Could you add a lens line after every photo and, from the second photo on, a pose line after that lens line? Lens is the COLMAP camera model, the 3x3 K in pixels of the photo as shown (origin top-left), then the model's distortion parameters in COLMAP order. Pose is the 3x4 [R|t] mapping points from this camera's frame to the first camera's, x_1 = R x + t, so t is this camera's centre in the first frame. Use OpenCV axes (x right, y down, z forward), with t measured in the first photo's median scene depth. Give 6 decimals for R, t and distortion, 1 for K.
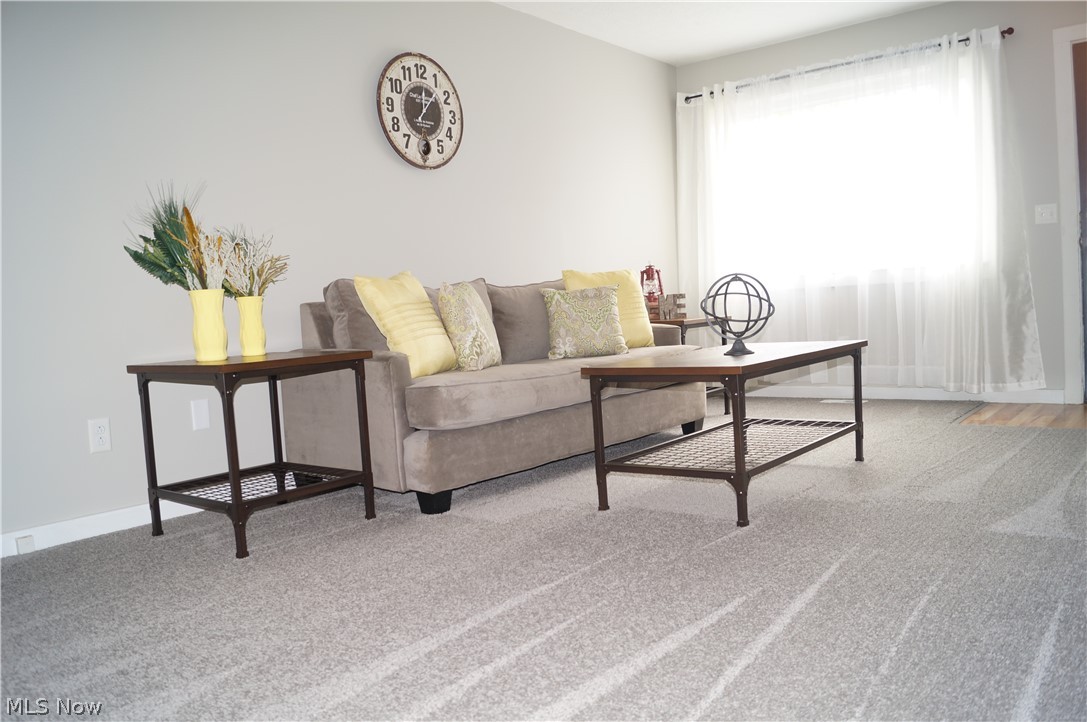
lens RADIAL K [[855.9, 0, 543.5], [0, 855.9, 361.0], [0, 0, 1]] dist [-0.093306, 0.014863]
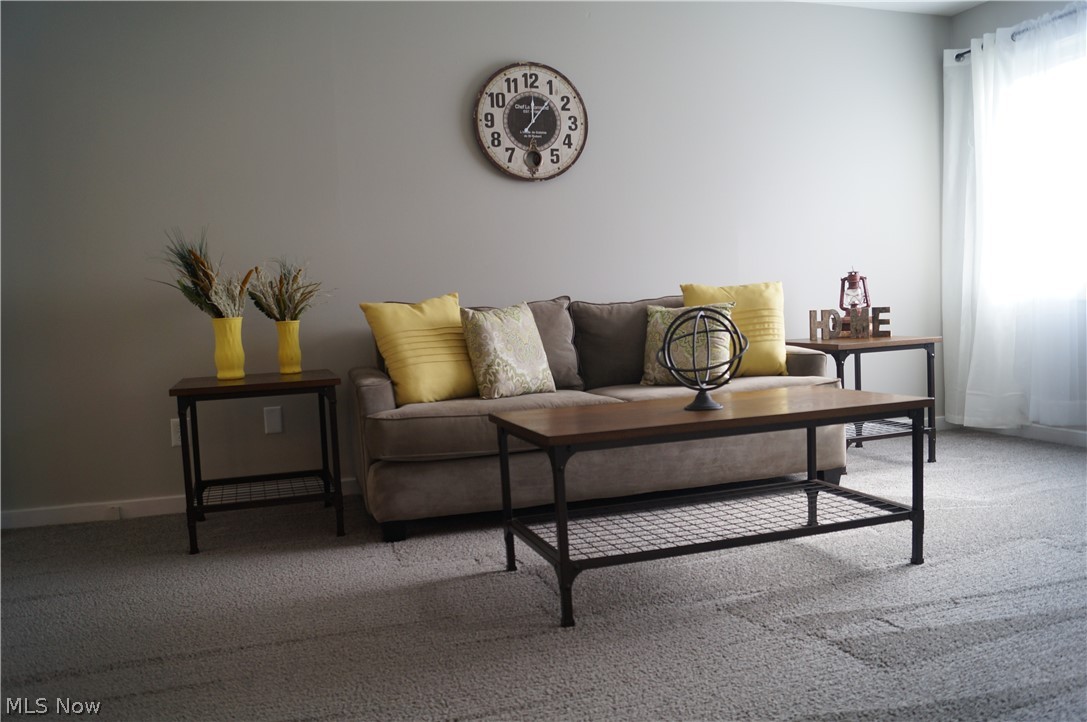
lens RADIAL K [[855.9, 0, 543.5], [0, 855.9, 361.0], [0, 0, 1]] dist [-0.093306, 0.014863]
pose [[0.829062, 0.053089, -0.556631, 0.424459], [-0.035352, 0.998468, 0.042574, -0.062554], [0.558038, -0.015618, 0.829668, 0.194399]]
